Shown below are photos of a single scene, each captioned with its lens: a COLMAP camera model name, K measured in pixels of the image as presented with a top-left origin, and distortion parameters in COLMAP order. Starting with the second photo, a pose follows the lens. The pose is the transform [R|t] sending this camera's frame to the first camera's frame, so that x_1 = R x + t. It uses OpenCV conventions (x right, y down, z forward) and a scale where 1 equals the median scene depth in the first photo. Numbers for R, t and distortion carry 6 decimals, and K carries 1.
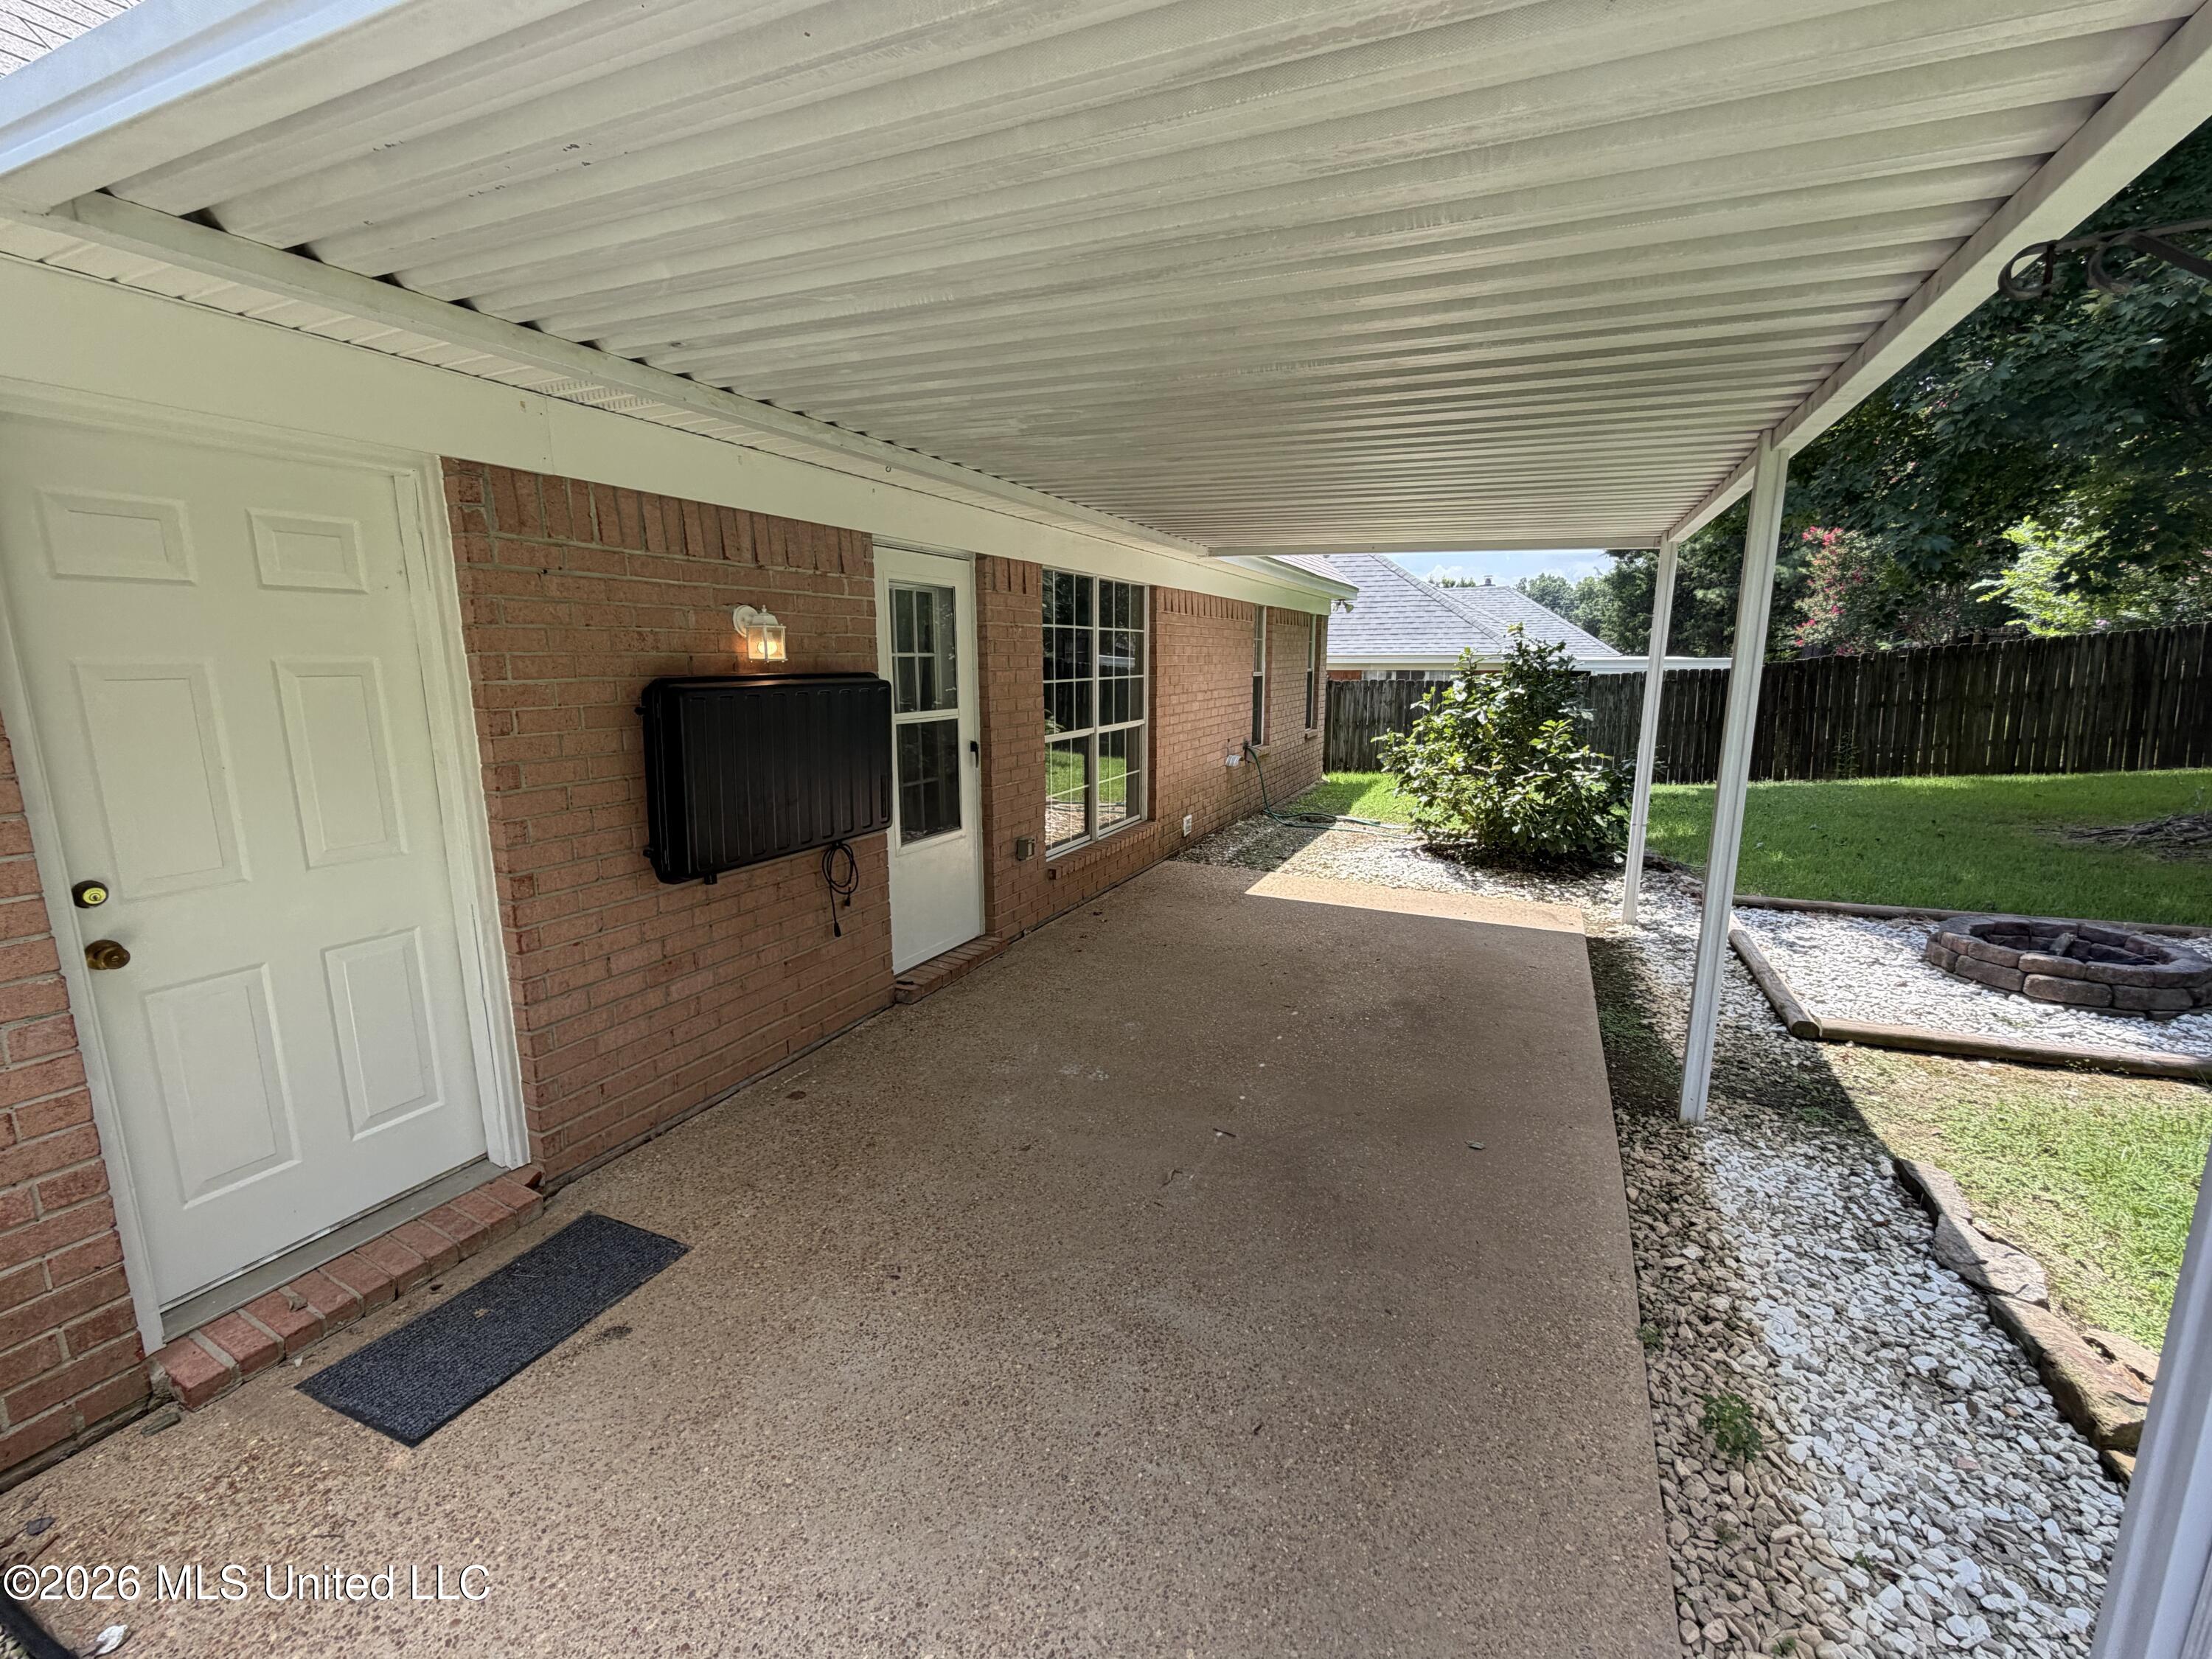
lens RADIAL K [[915.3, 0, 1084.4], [0, 915.3, 829.0], [0, 0, 1]] dist [-0.001735, -0.000171]
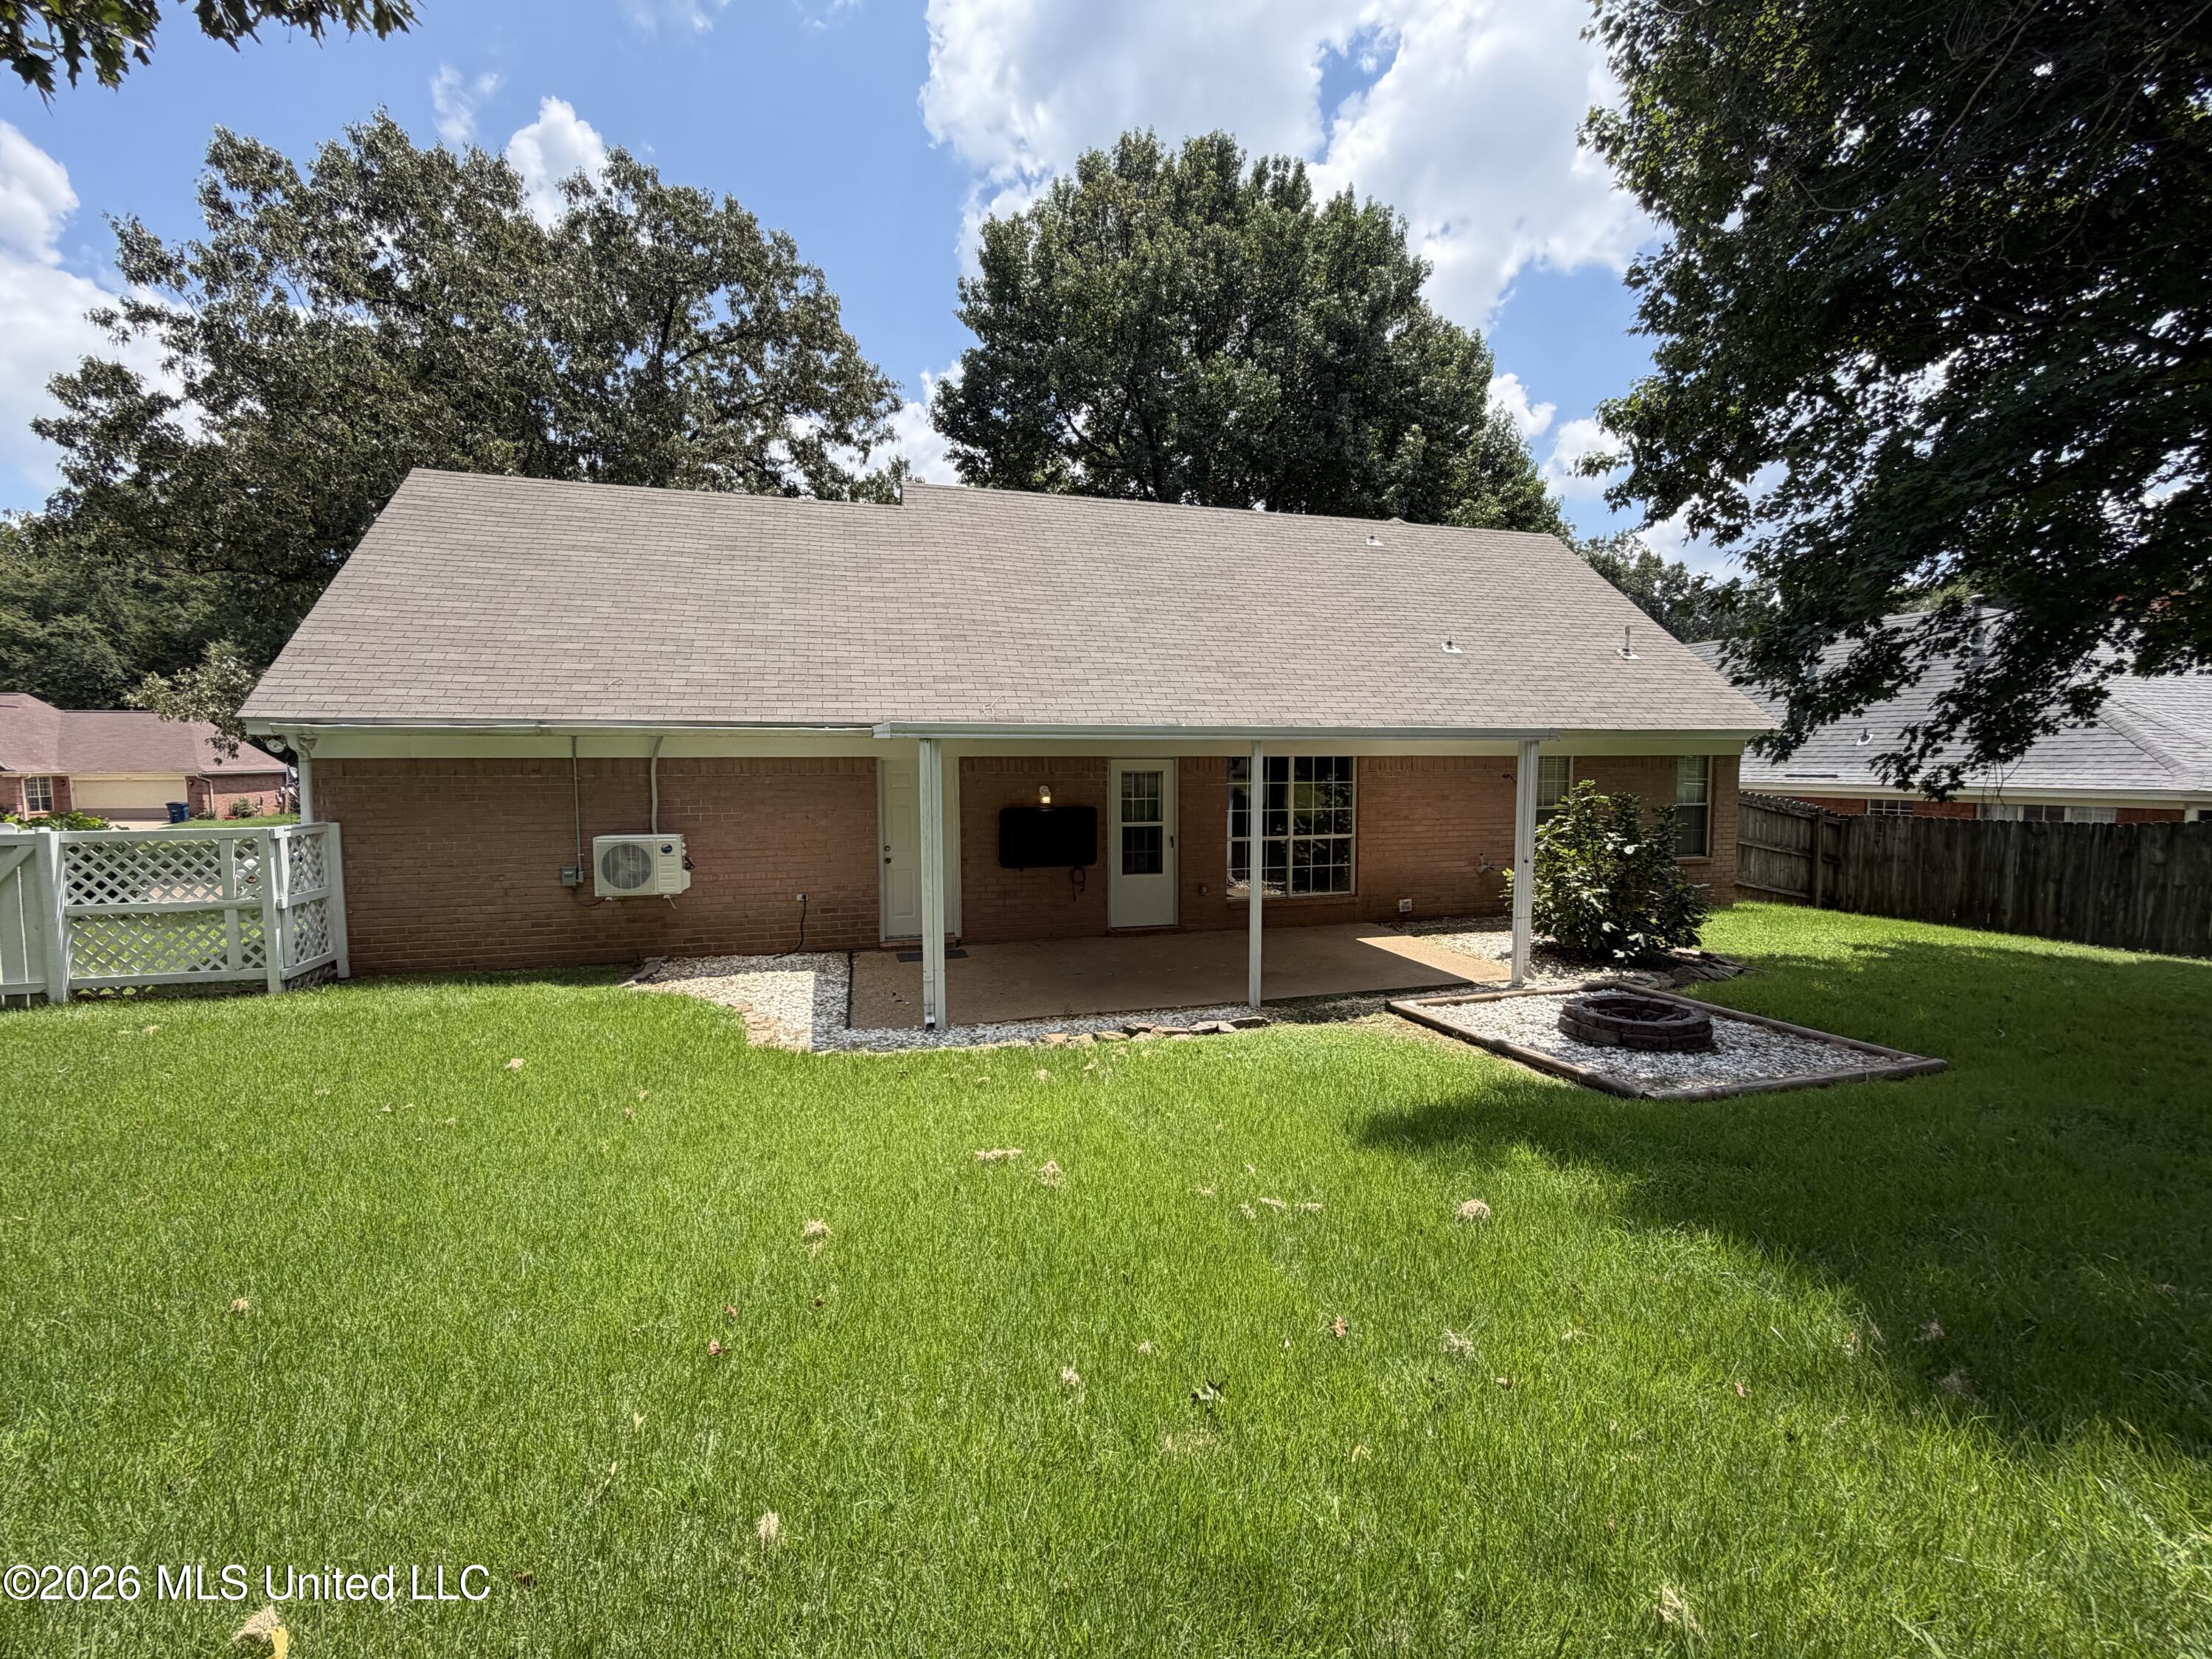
lens RADIAL K [[882.0, 0, 1112.6], [0, 882.0, 828.7], [0, 0, 1]] dist [-0.000765, 0.000133]
pose [[0.681397, 0.056918, -0.729697, 1.220571], [-0.136252, 0.989409, -0.050057, 0.013289], [0.719120, 0.133531, 0.681935, -0.535606]]
